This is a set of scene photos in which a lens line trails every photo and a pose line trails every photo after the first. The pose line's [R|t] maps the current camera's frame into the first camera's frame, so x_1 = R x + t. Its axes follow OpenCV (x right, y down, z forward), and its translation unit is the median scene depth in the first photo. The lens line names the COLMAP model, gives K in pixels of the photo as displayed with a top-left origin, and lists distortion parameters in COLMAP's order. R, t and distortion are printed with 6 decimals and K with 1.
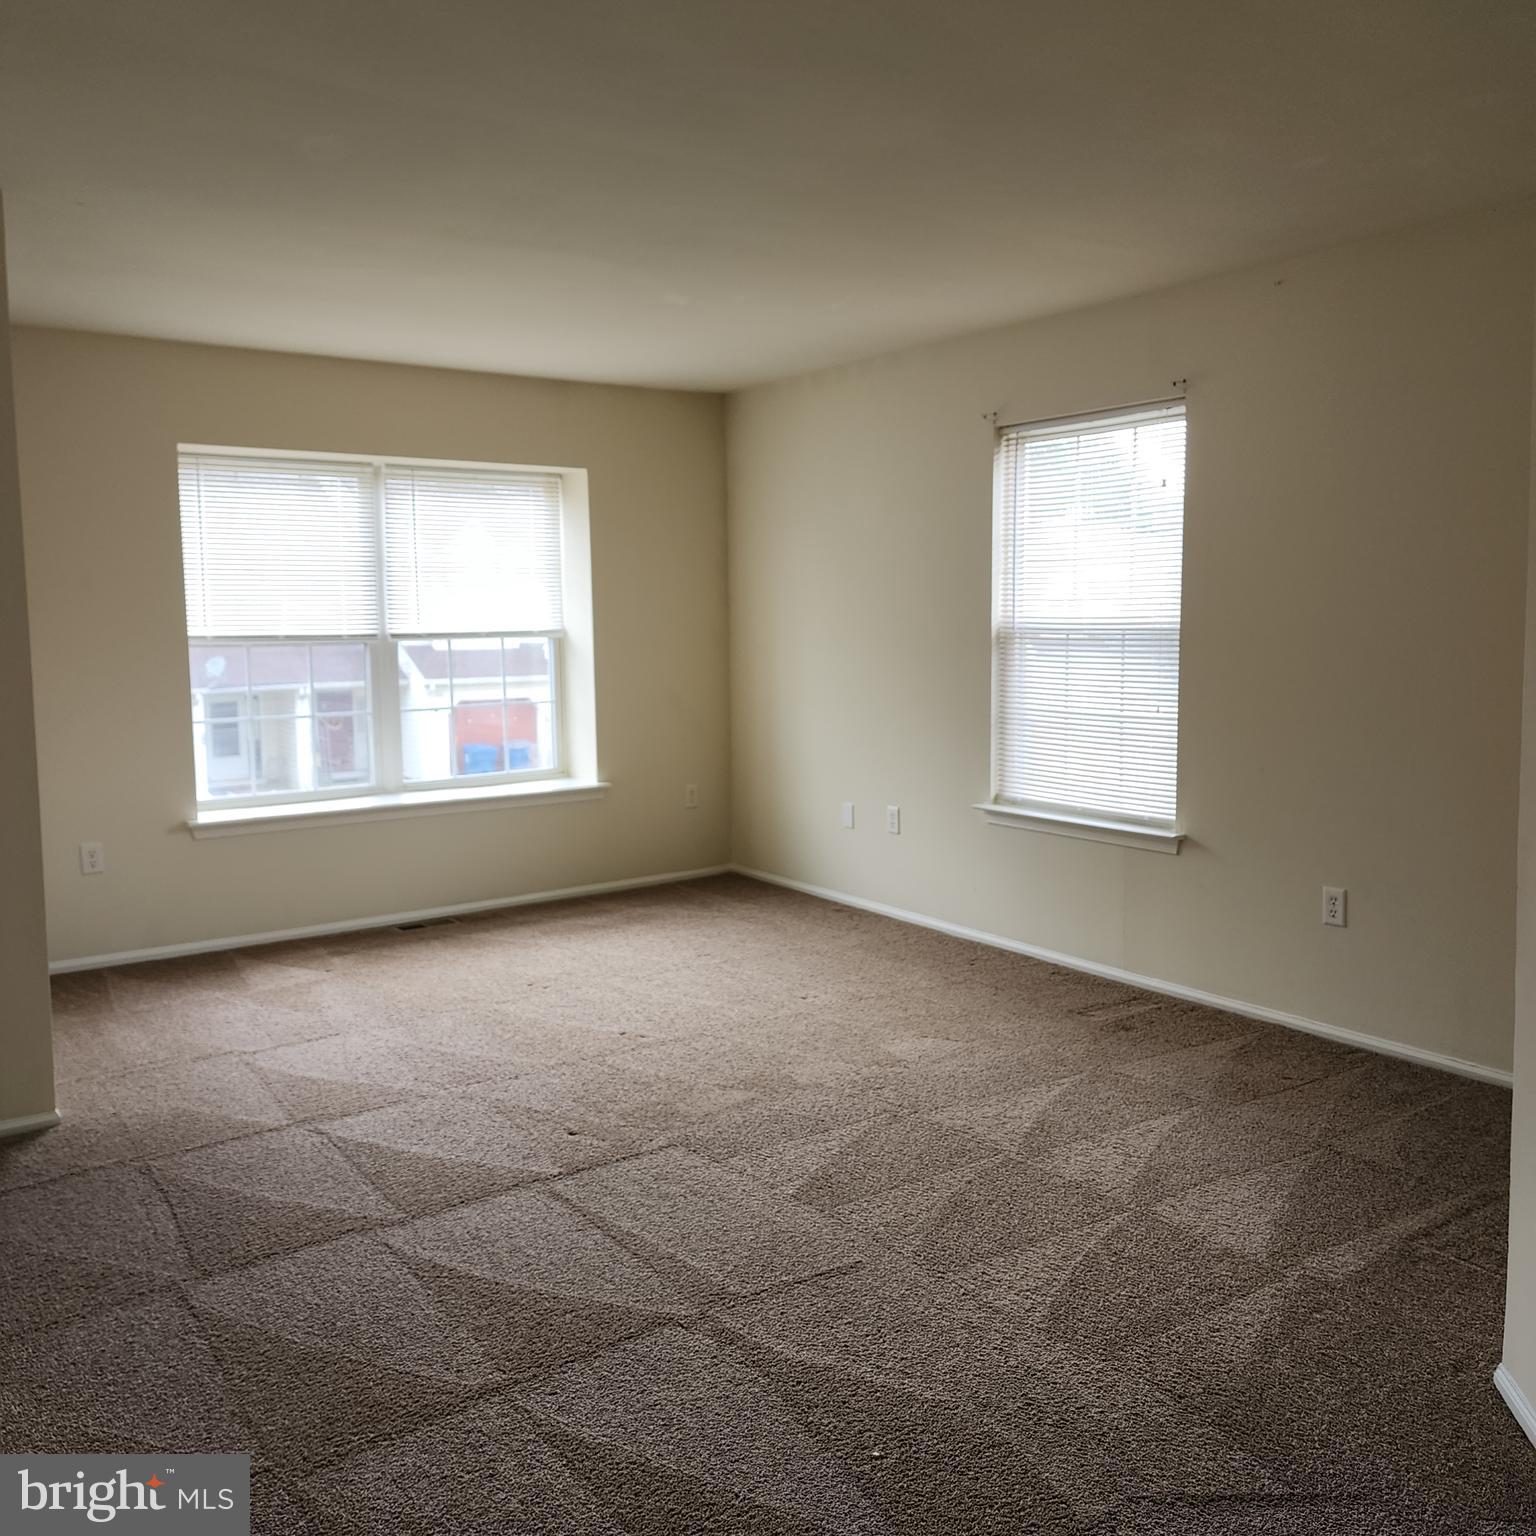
lens RADIAL K [[1355.7, 0, 763.0], [0, 1355.7, 763.7], [0, 0, 1]] dist [0.090220, -0.102768]
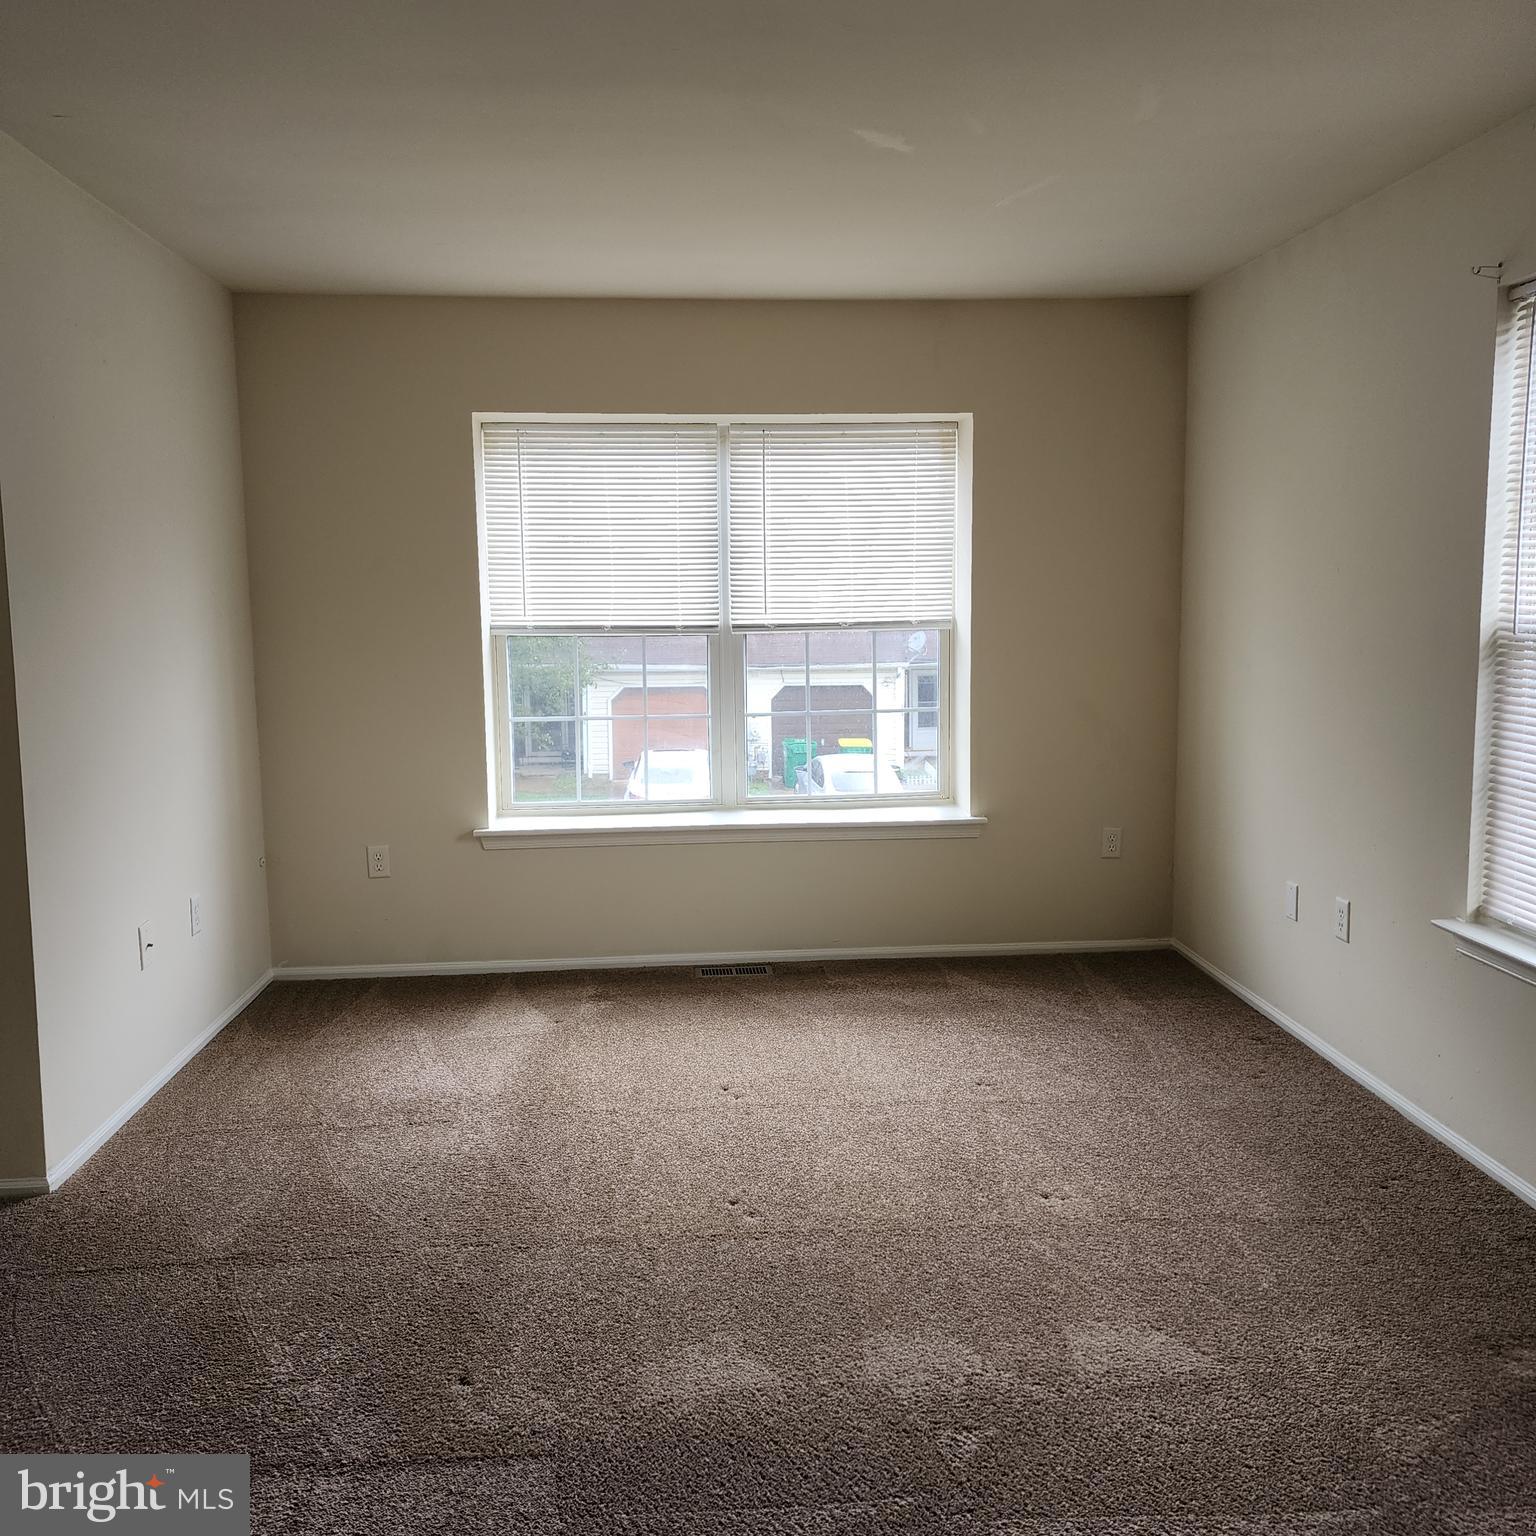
lens RADIAL K [[1355.7, 0, 770.1], [0, 1355.7, 767.0], [0, 0, 1]] dist [0.090220, -0.102768]
pose [[0.858758, 0.067212, -0.507955, 0.205771], [-0.056334, 0.997734, 0.036779, -0.043491], [0.509276, -0.002969, 0.860598, 0.314627]]
